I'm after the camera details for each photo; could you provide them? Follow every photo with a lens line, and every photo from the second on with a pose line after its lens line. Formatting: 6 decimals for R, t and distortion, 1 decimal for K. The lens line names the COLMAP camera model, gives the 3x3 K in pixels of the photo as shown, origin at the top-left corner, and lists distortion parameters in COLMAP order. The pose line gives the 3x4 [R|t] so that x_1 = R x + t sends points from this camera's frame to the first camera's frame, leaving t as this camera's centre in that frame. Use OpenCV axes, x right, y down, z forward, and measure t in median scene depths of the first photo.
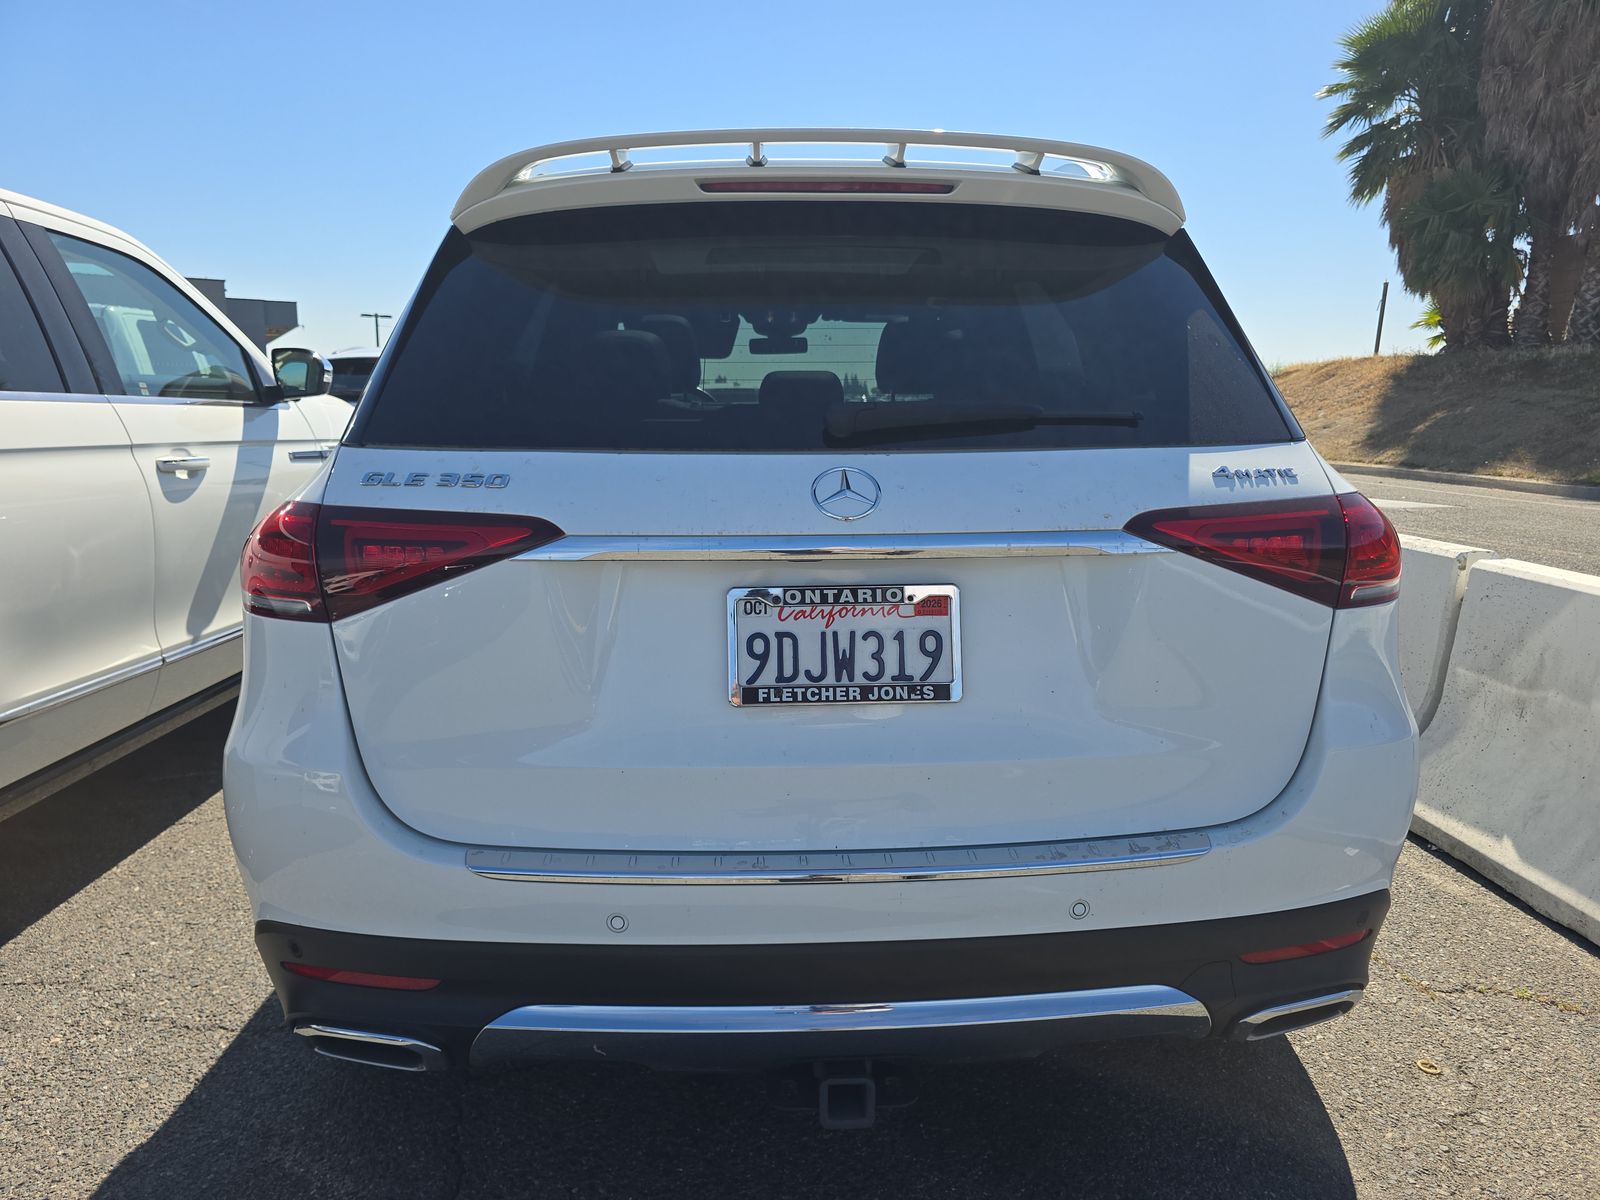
lens RADIAL K [[1096.4, 0, 801.3], [0, 1096.4, 602.1], [0, 0, 1]] dist [0.017143, -0.018421]
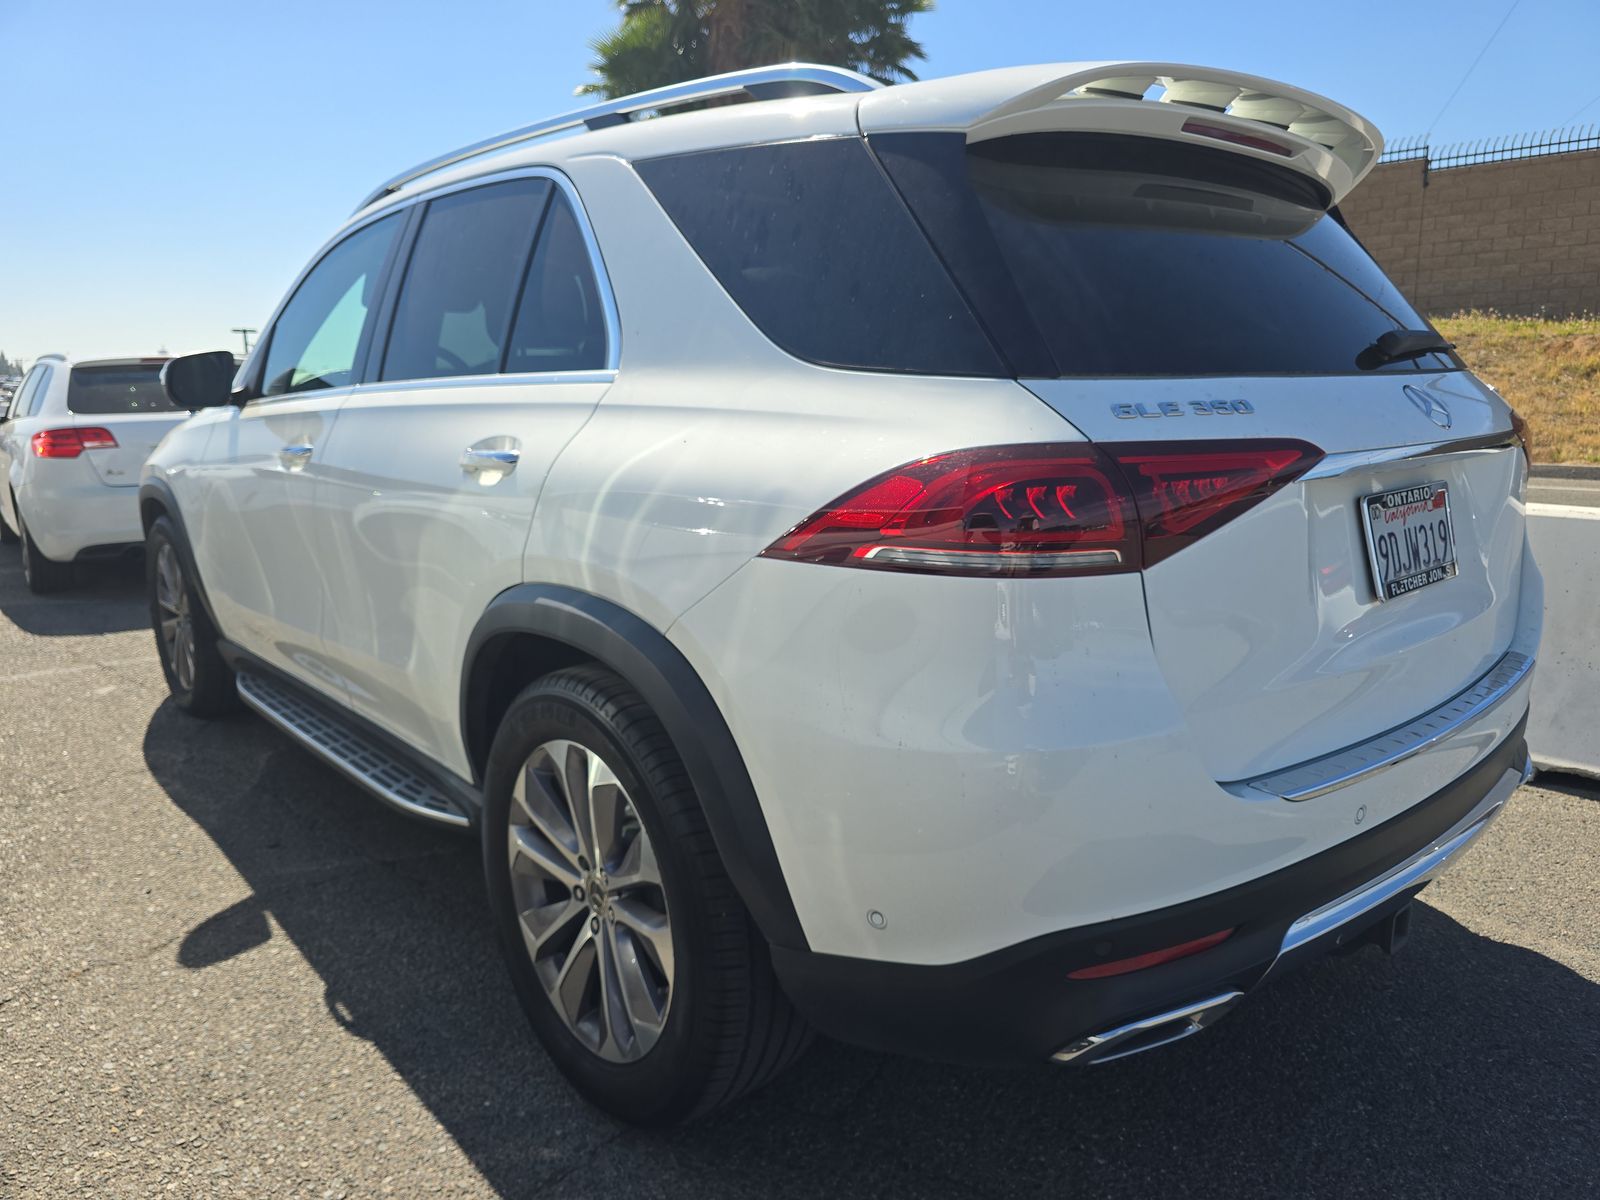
lens RADIAL K [[1096.4, 0, 792.5], [0, 1096.4, 599.5], [0, 0, 1]] dist [0.017143, -0.018421]
pose [[0.791921, -0.131591, 0.596276, -1.191582], [0.123255, 0.990851, 0.054972, -0.042596], [-0.598055, 0.029961, 0.800895, 0.458011]]
